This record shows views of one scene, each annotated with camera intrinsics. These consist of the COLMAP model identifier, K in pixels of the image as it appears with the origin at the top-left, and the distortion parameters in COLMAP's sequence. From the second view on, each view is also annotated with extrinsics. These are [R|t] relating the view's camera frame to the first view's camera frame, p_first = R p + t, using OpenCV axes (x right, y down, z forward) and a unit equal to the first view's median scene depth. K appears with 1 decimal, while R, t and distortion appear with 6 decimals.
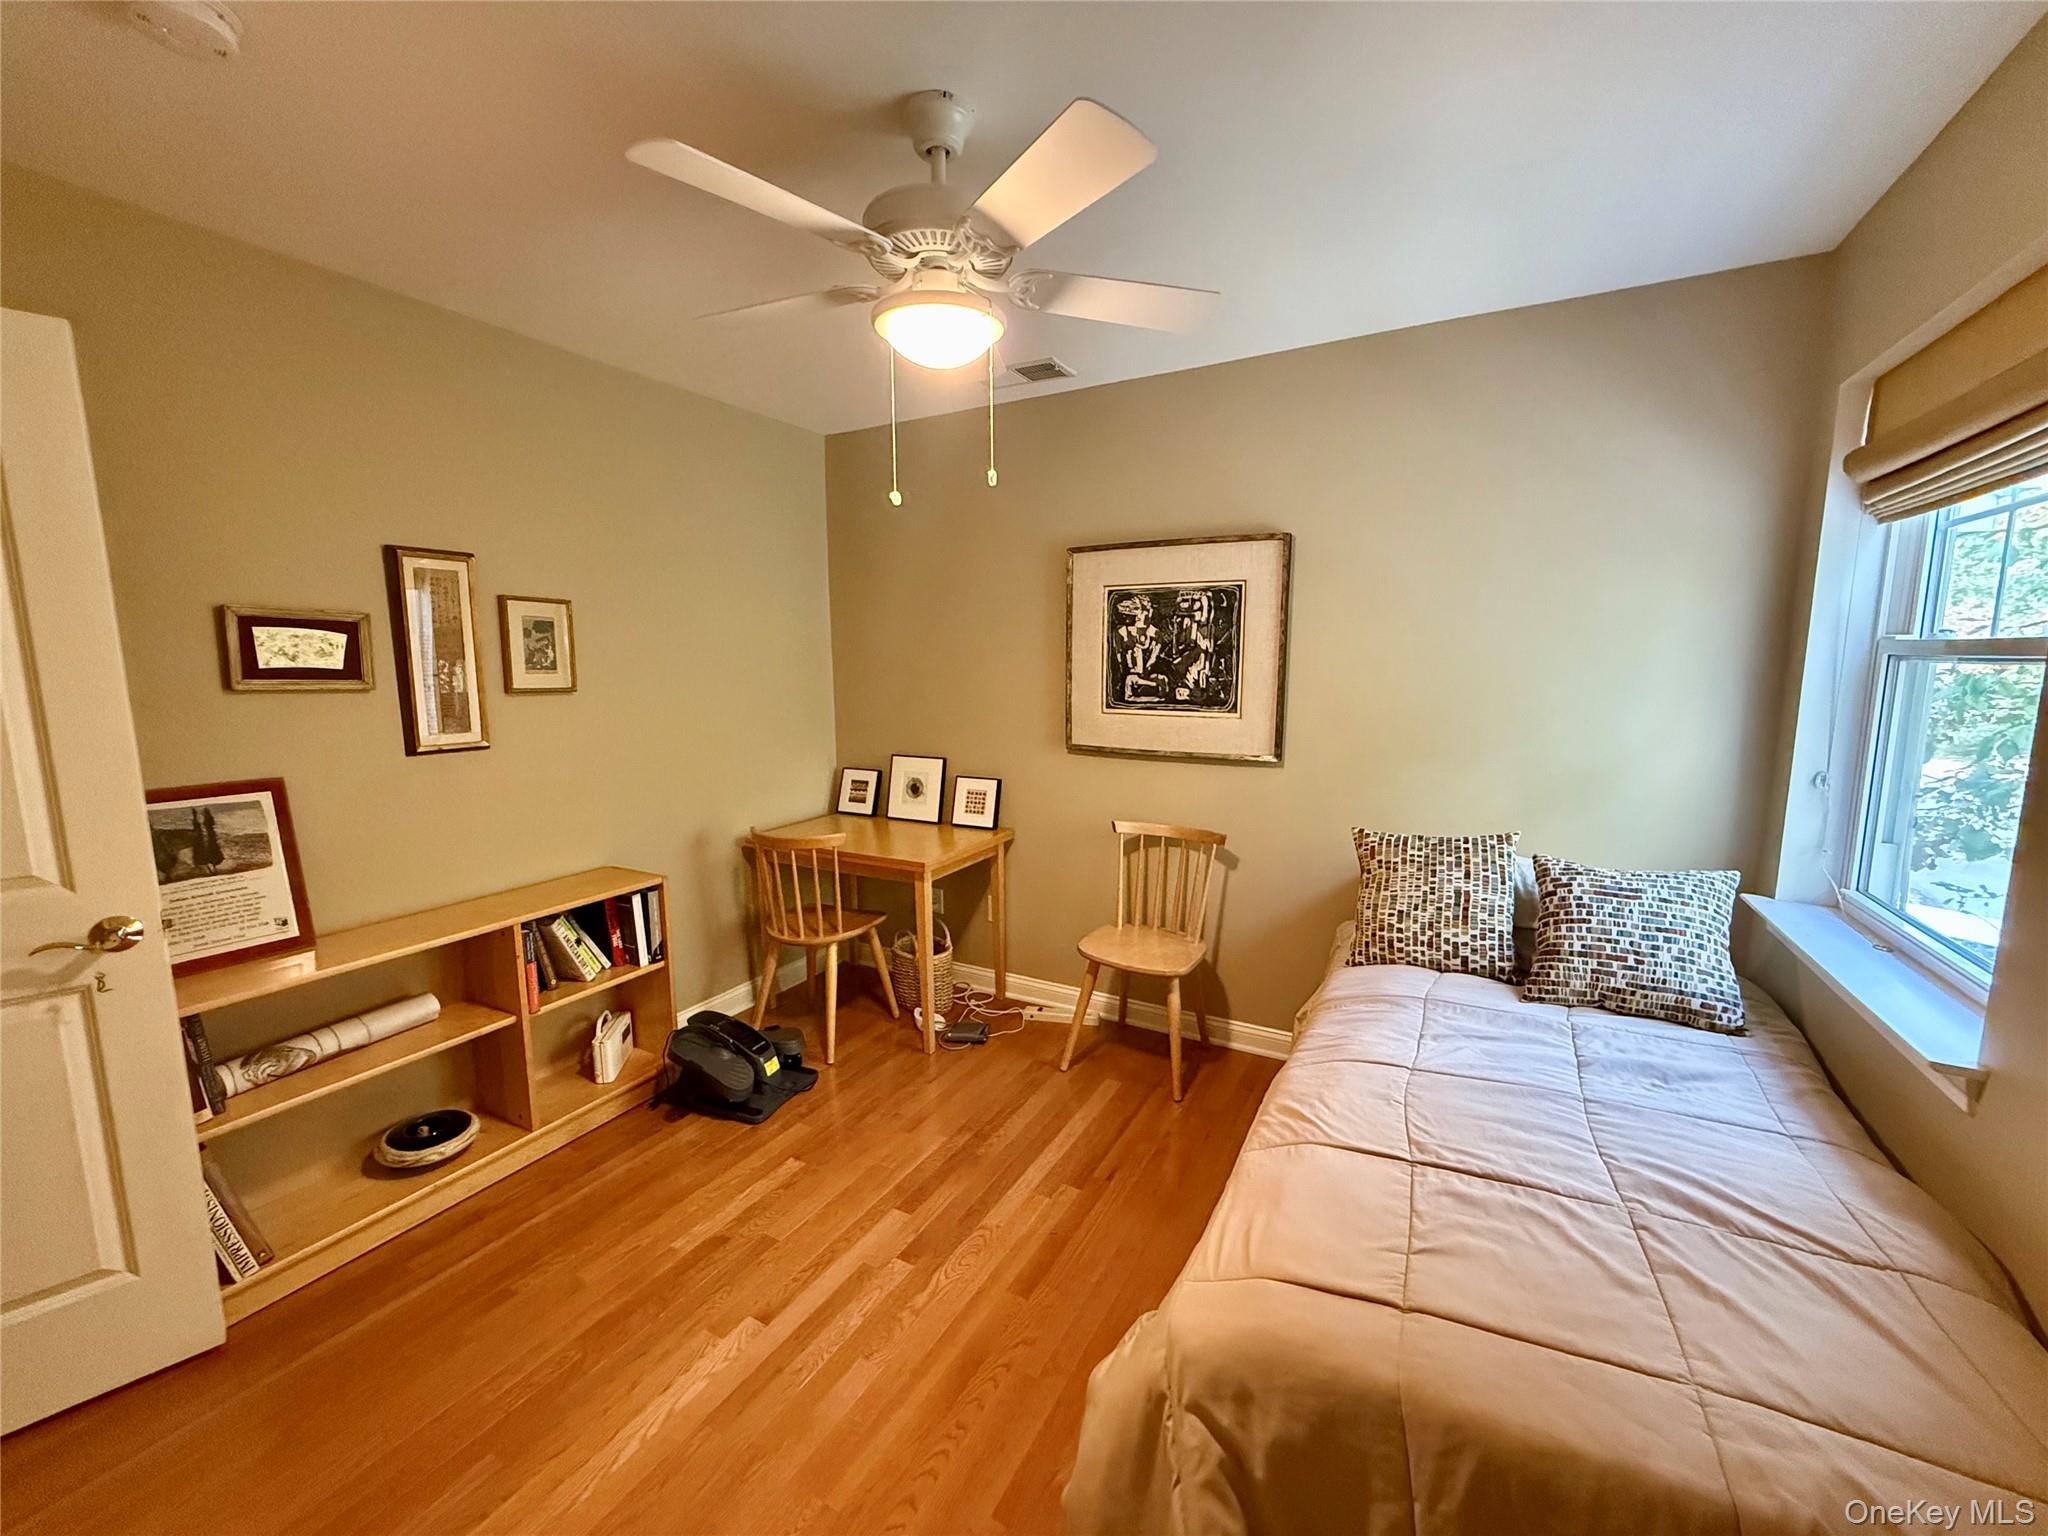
lens RADIAL K [[812.1, 0, 1017.7], [0, 812.1, 770.1], [0, 0, 1]] dist [-0.001266, 0.000381]
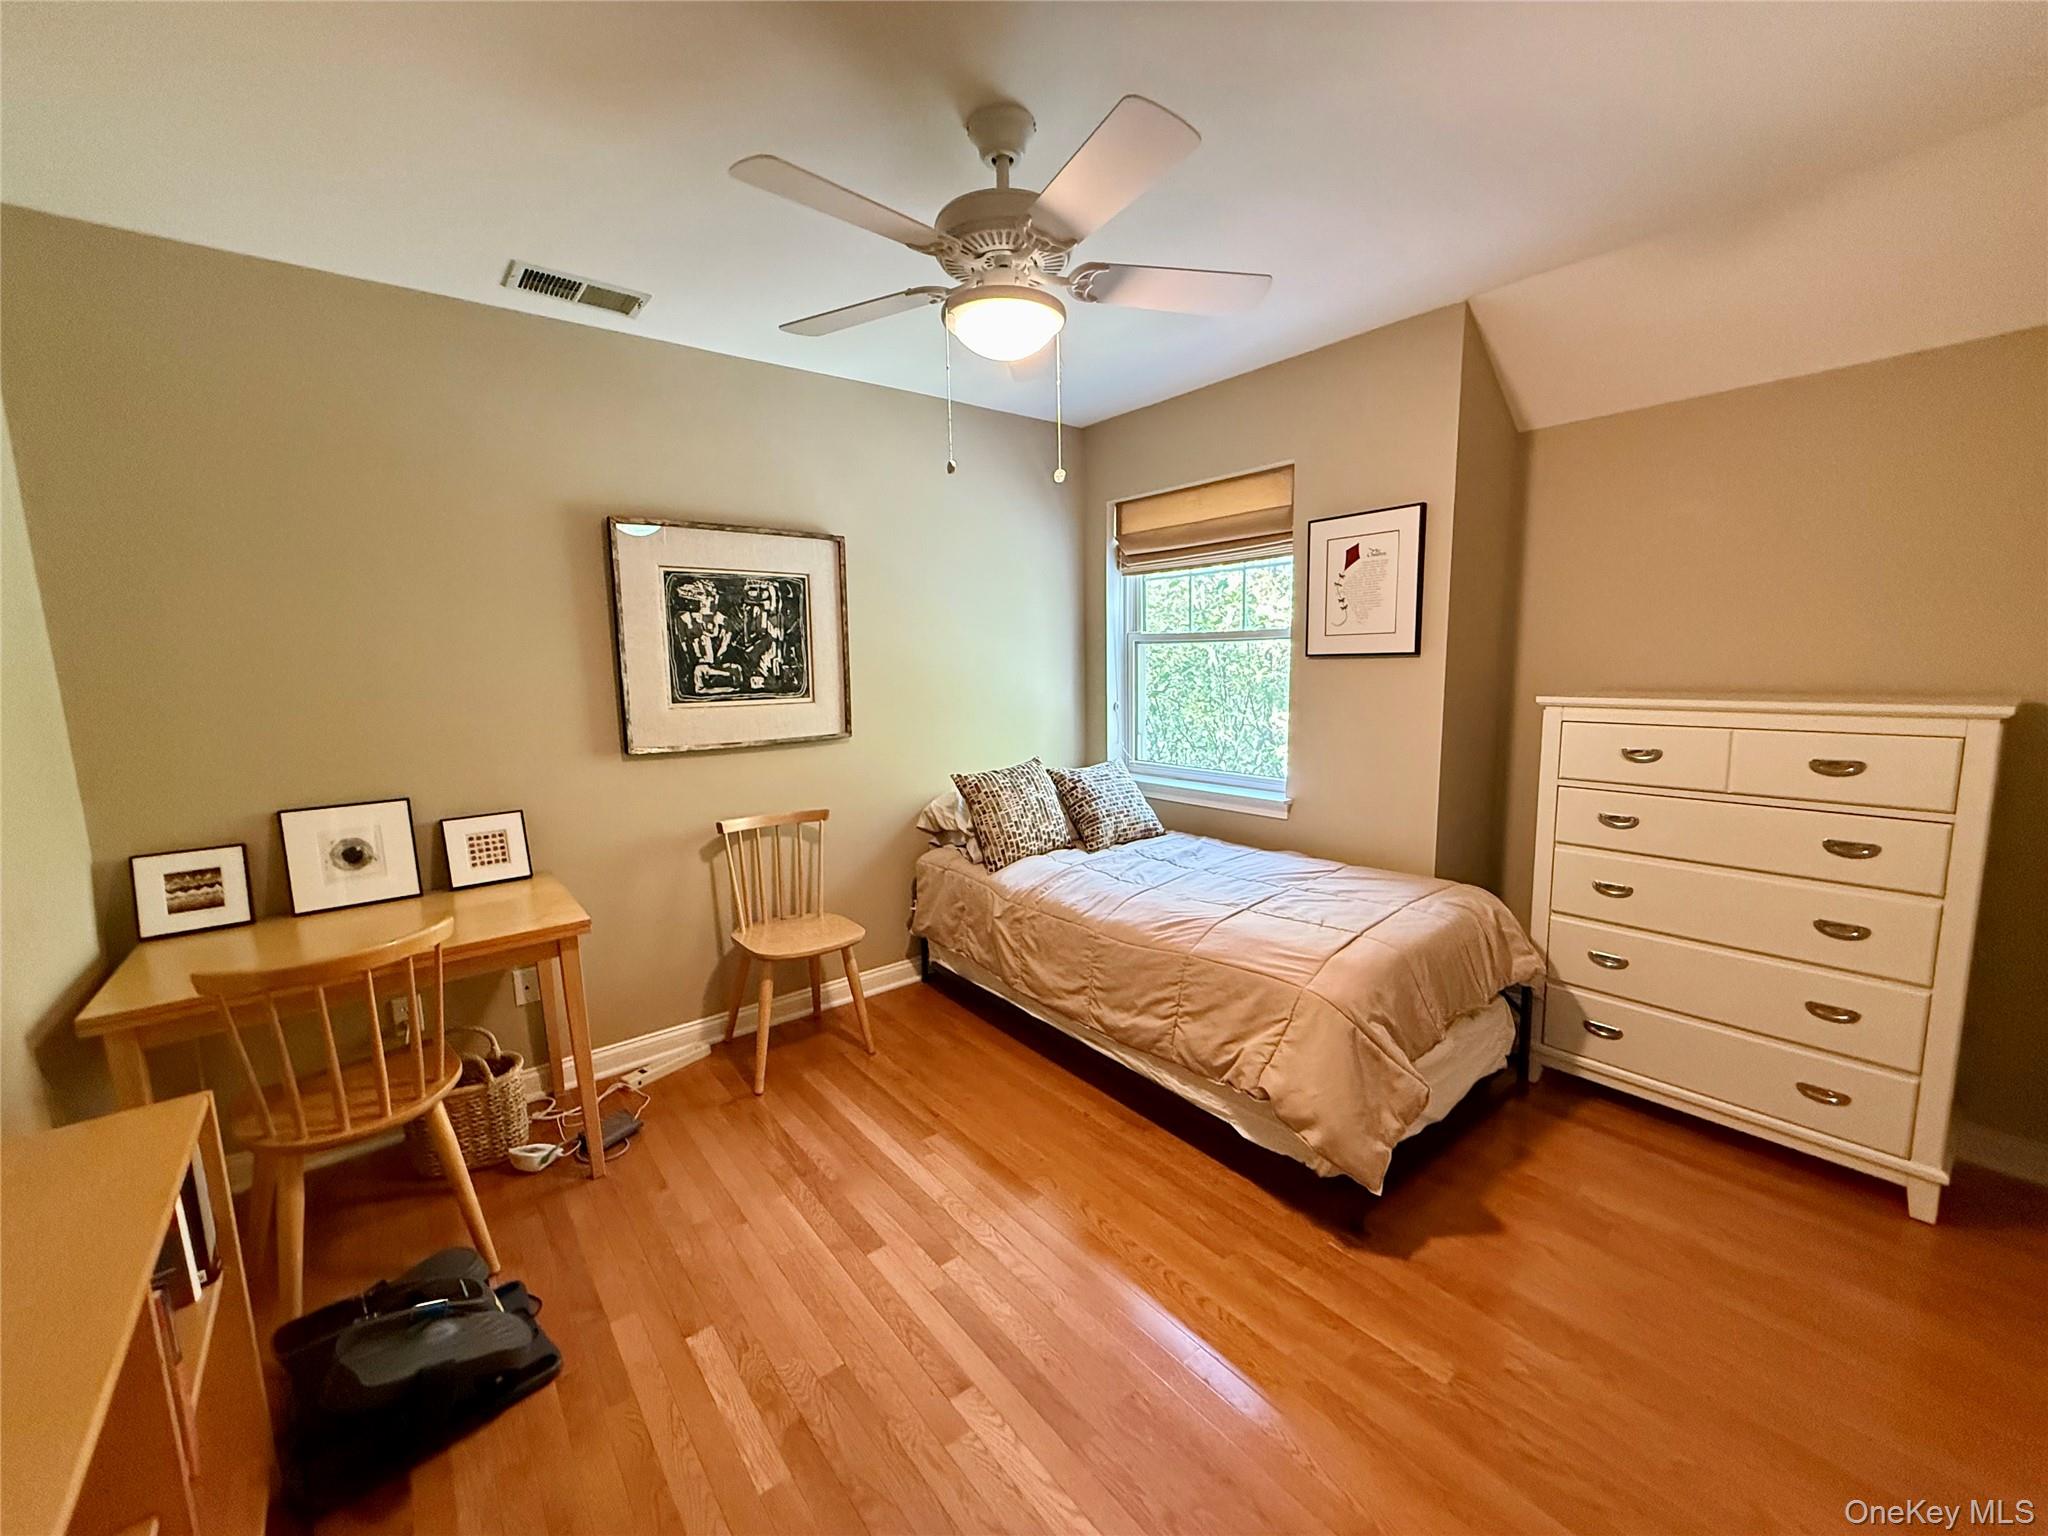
lens RADIAL K [[812.1, 0, 1017.7], [0, 812.1, 770.1], [0, 0, 1]] dist [-0.001266, 0.000381]
pose [[0.377688, -0.133282, 0.916290, -0.616749], [0.145510, 0.985834, 0.083420, -0.024599], [-0.914428, 0.101823, 0.391732, 0.331218]]
